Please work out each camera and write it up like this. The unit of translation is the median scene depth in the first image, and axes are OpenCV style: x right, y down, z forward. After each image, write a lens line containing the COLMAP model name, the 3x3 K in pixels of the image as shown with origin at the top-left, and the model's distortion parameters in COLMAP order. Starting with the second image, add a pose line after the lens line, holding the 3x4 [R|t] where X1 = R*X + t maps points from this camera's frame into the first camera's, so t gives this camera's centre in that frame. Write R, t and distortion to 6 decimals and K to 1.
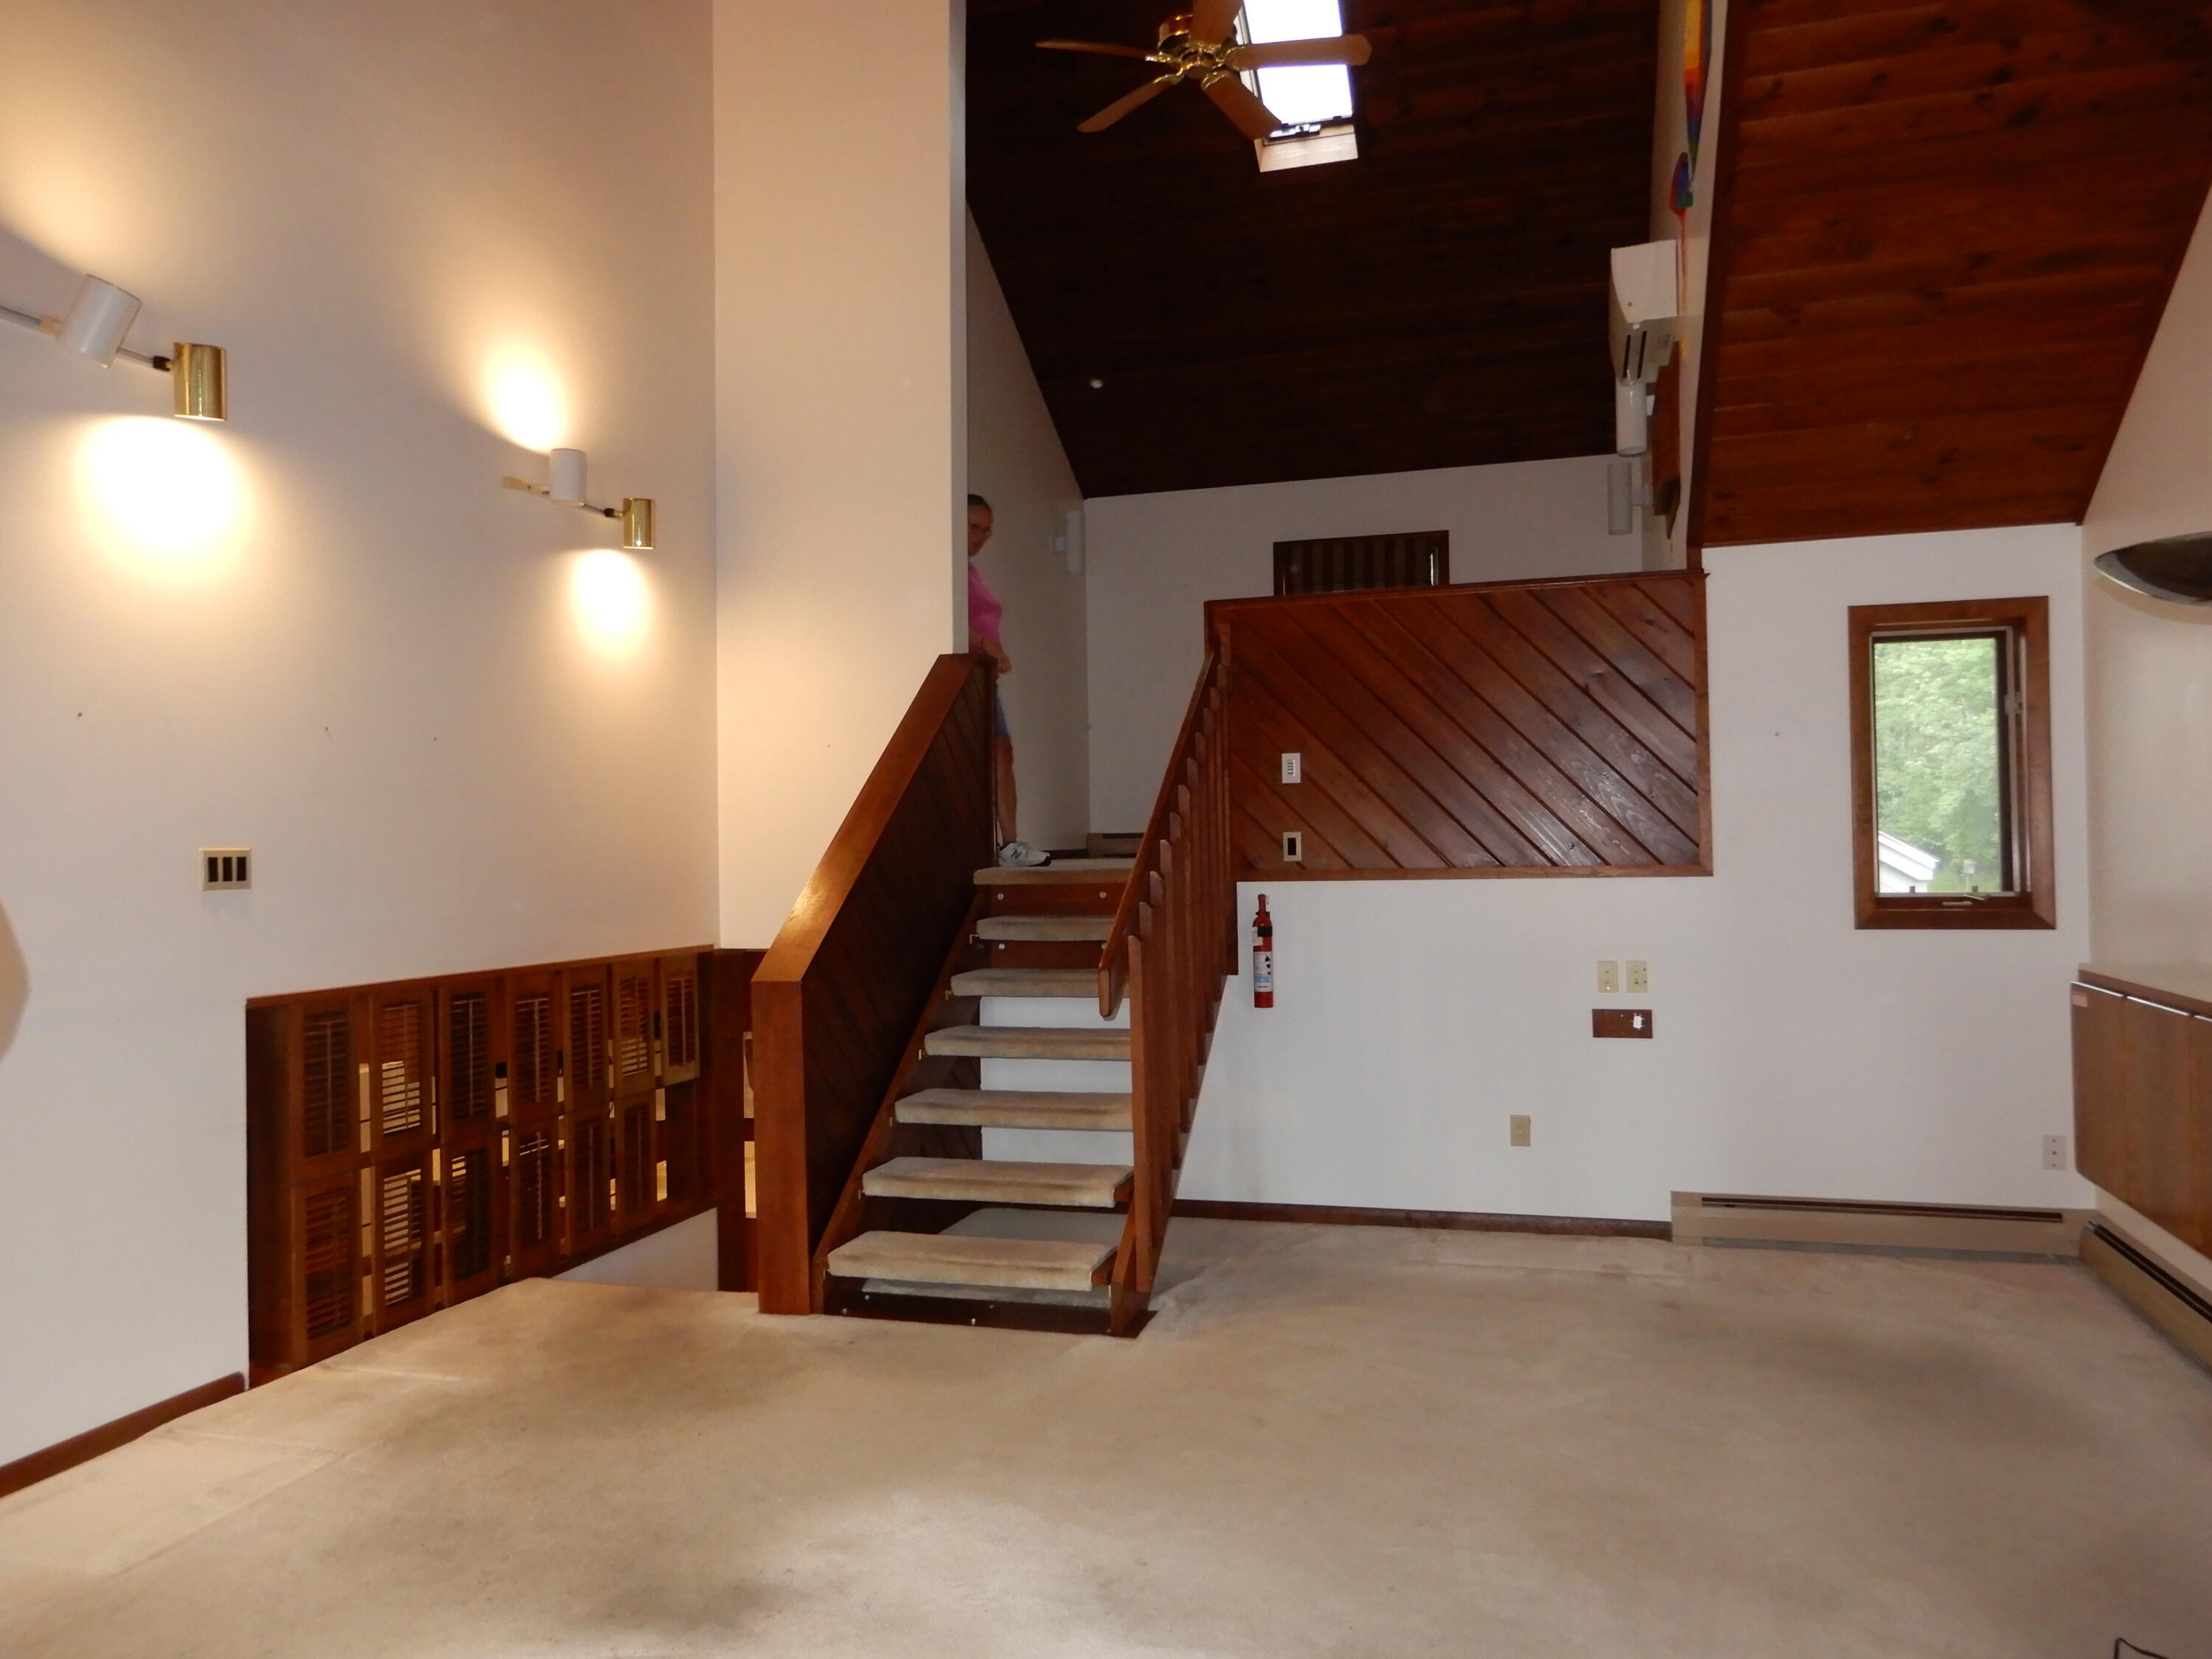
lens RADIAL K [[1547.3, 0, 1106.0], [0, 1547.3, 829.5], [0, 0, 1]] dist [-0.008941, -0.006037]
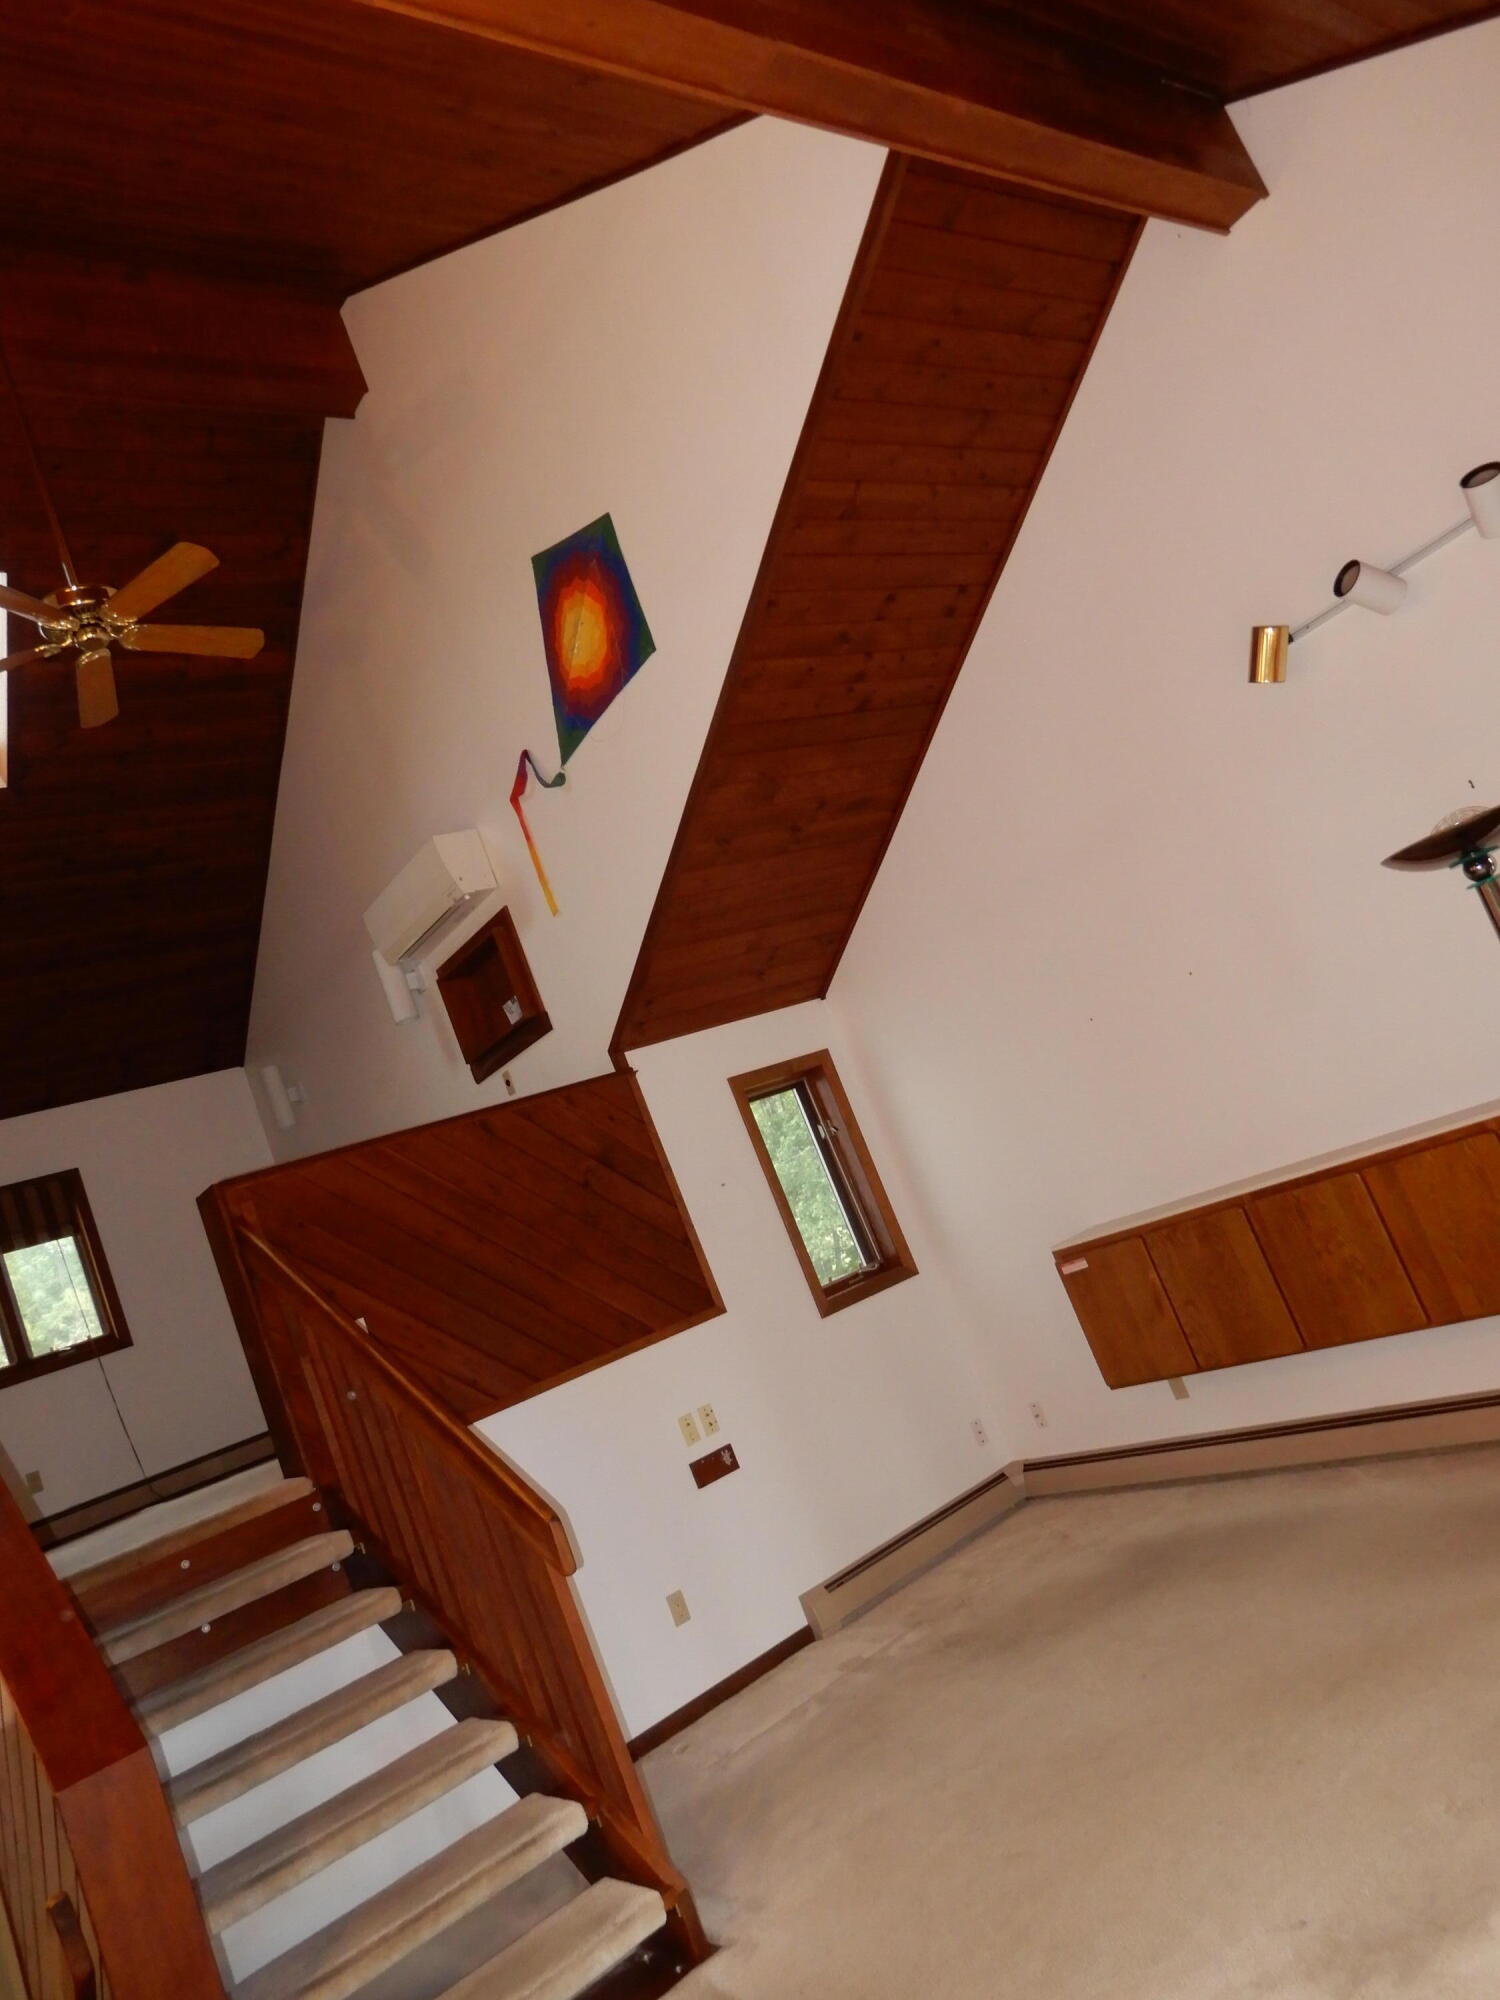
lens RADIAL K [[1410.3, 0, 750.0], [0, 1410.3, 1000.0], [0, 0, 1]] dist [-0.015285, 0.026396]
pose [[0.561614, -0.064824, 0.824856, -0.466140], [0.347308, 0.923315, -0.163908, -0.006605], [-0.750977, 0.378532, 0.541061, 0.329186]]
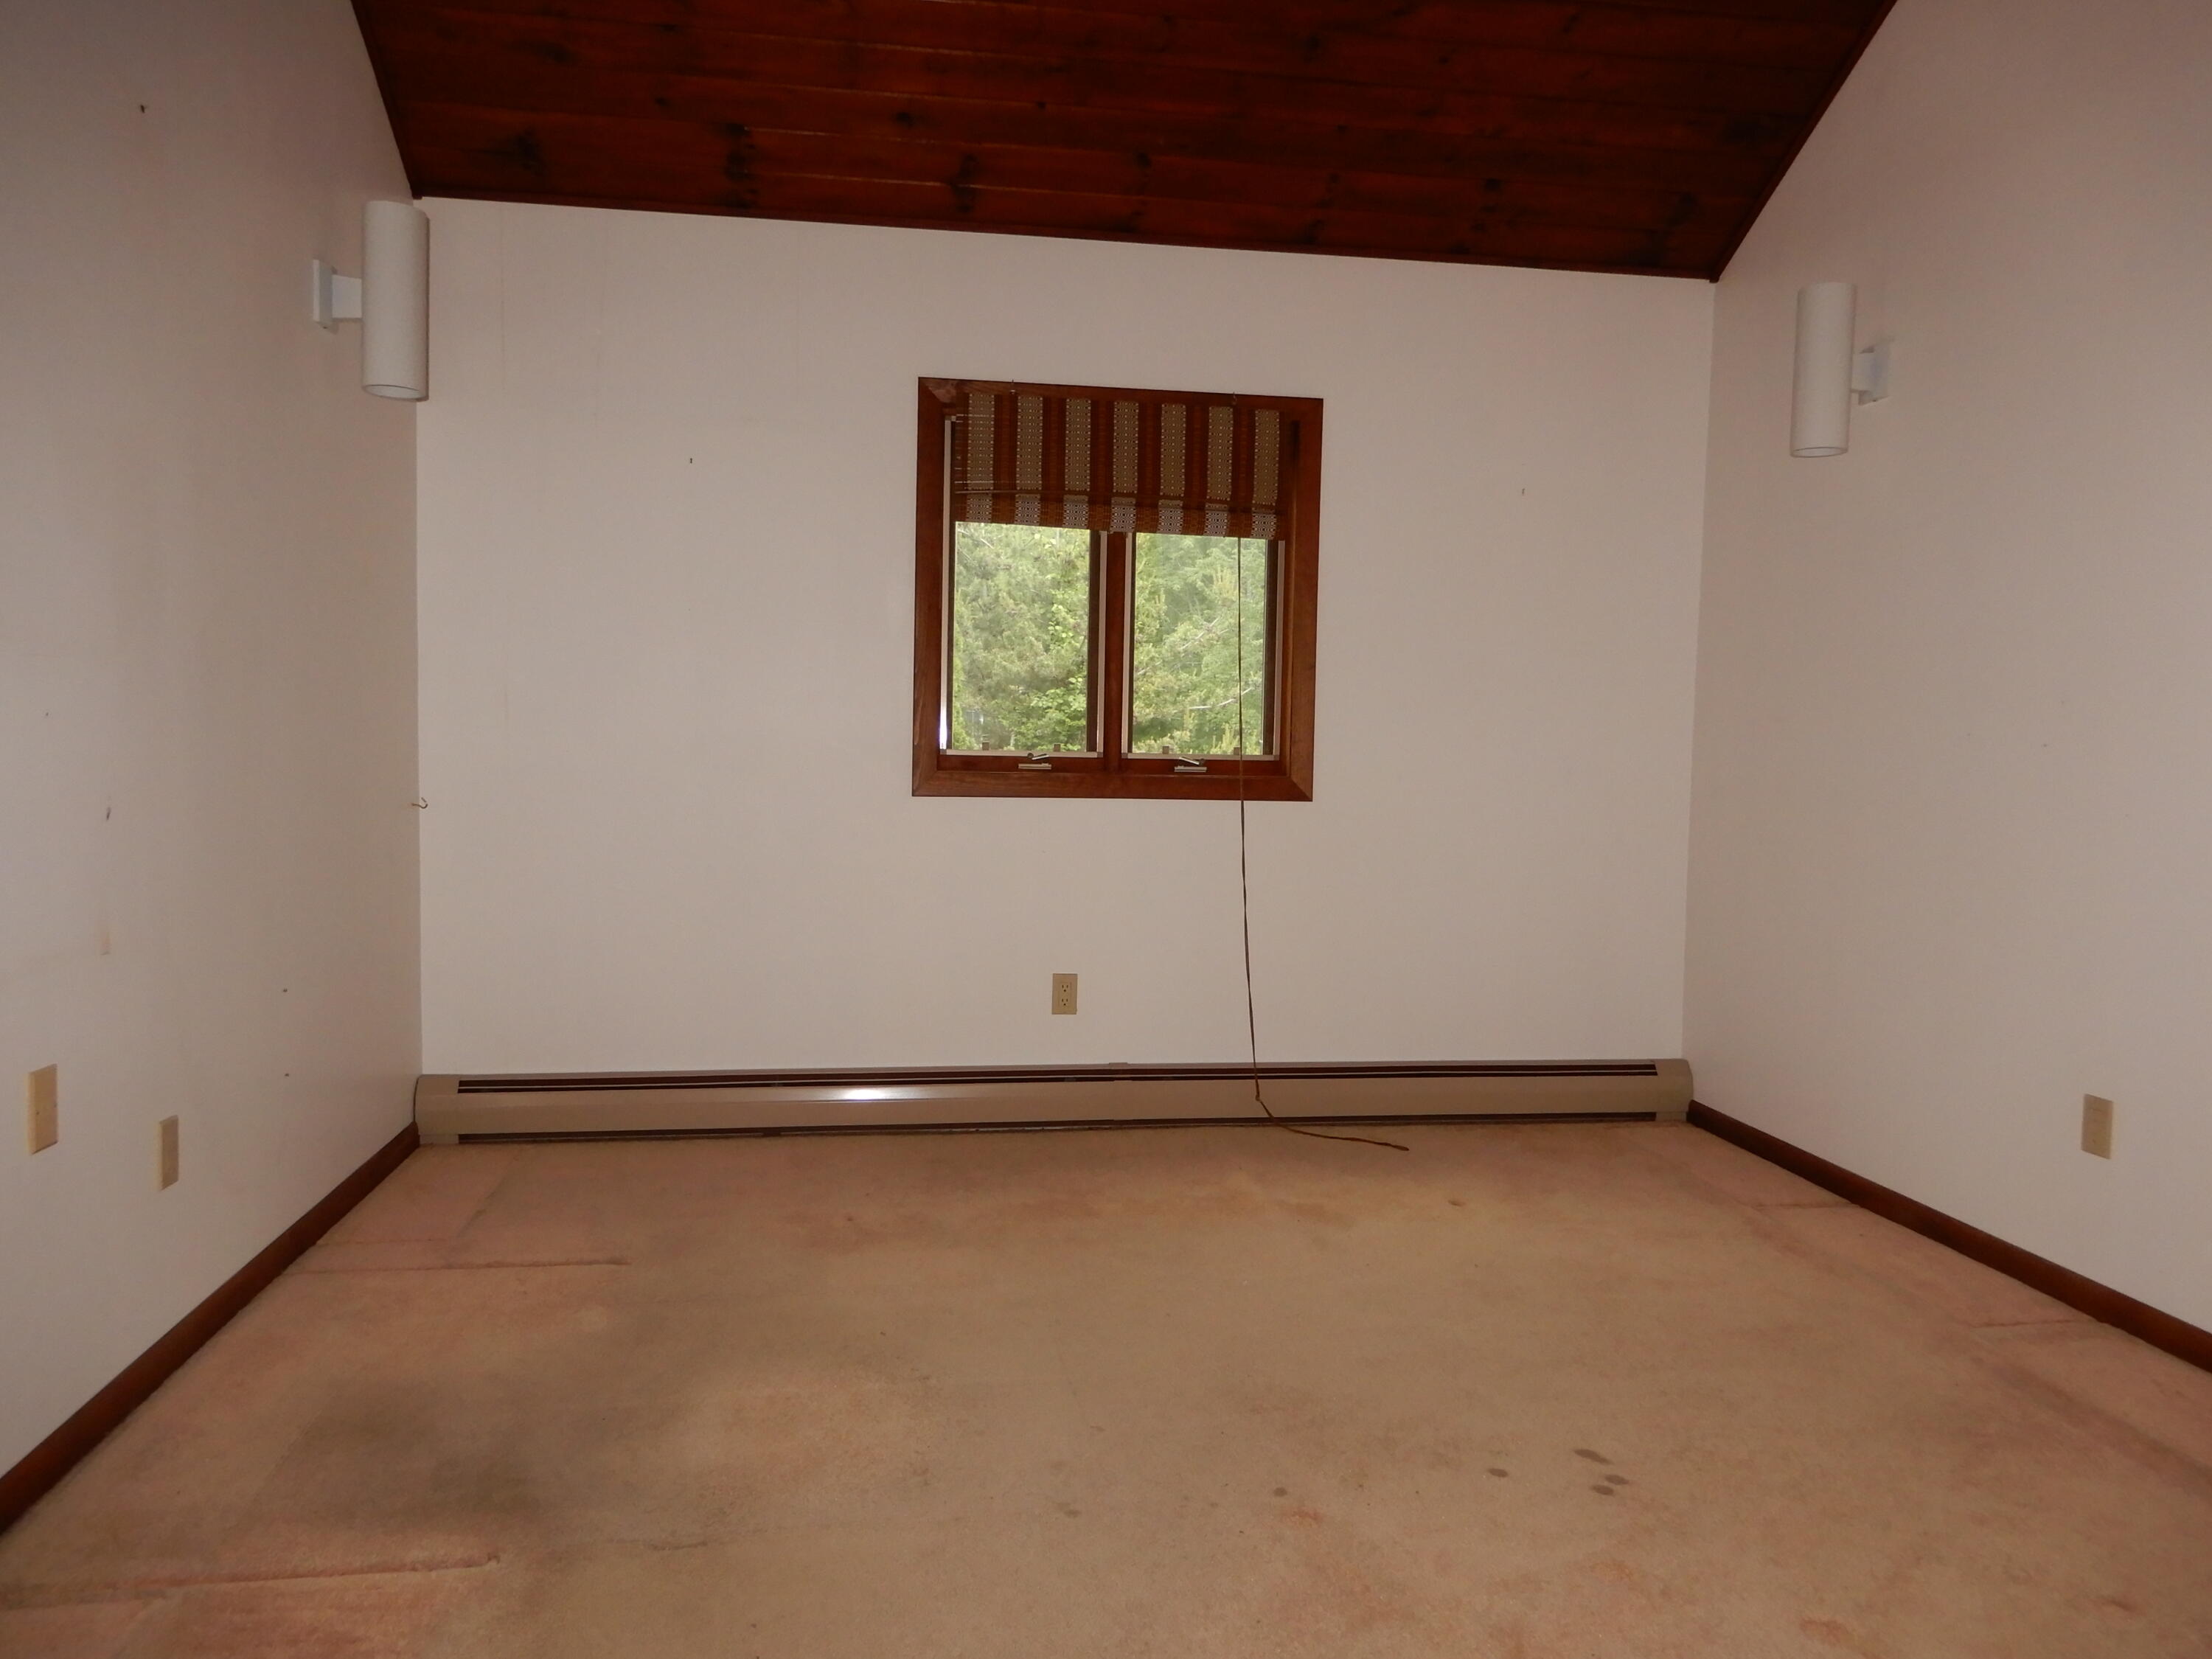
lens RADIAL K [[1559.8, 0, 1106.0], [0, 1559.8, 829.5], [0, 0, 1]] dist [-0.015285, 0.026396]
pose [[0.904529, 0.008987, 0.426318, -0.042932], [-0.042374, 0.996724, 0.068895, -0.182273], [-0.424302, -0.080382, 0.901946, 1.123354]]
